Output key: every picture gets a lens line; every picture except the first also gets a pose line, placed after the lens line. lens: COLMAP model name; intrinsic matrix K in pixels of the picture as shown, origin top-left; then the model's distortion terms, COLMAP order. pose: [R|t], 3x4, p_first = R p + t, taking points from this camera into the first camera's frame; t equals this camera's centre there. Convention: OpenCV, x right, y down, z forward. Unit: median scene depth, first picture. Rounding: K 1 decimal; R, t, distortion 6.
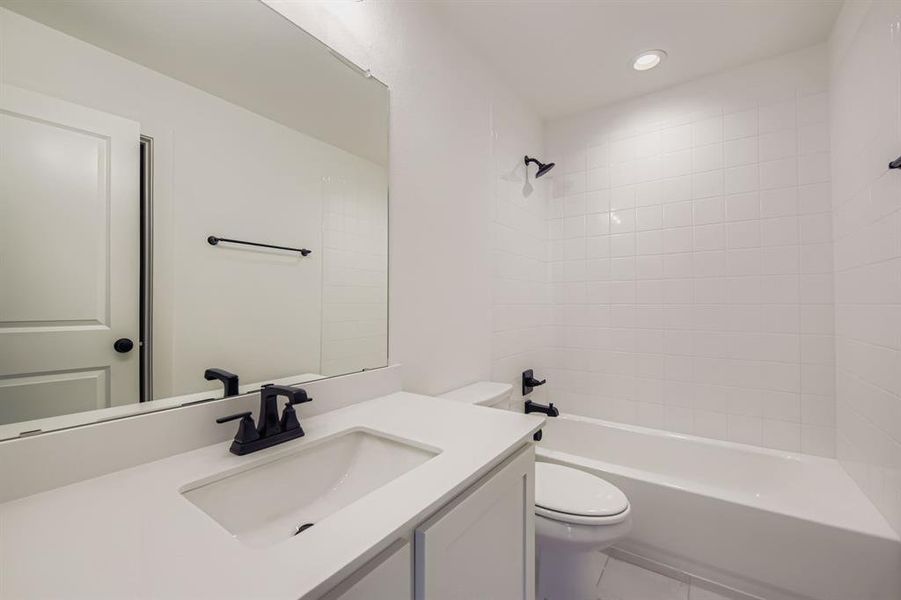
lens RADIAL K [[374.1, 0, 458.6], [0, 374.1, 303.4], [0, 0, 1]] dist [-0.001599, 0.000122]
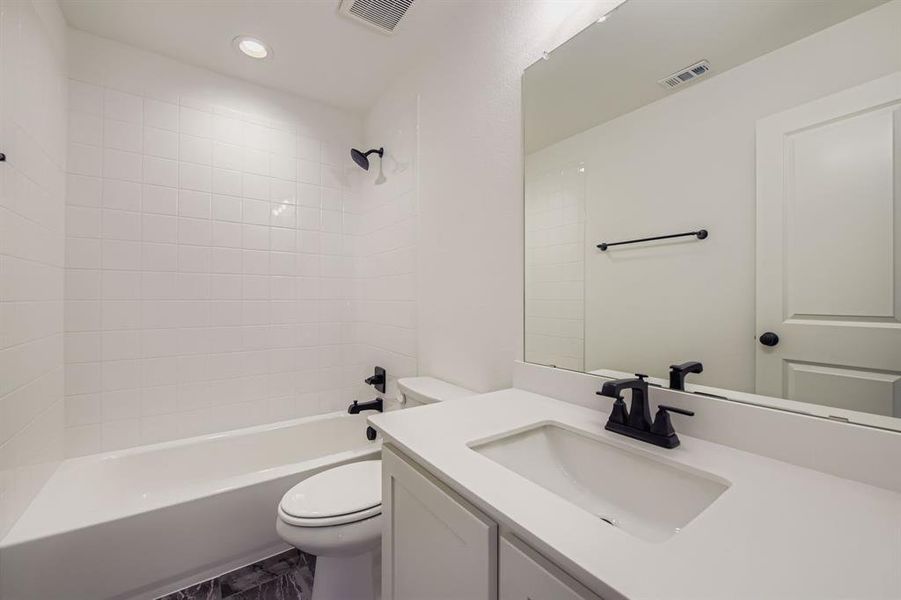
lens RADIAL K [[374.1, 0, 457.3], [0, 374.1, 300.6], [0, 0, 1]] dist [-0.001599, 0.000122]
pose [[-0.361078, 0.004676, -0.932524, 0.589866], [0.002553, 0.999989, 0.004025, 0.002346], [0.932532, -0.000927, -0.361086, 0.878278]]
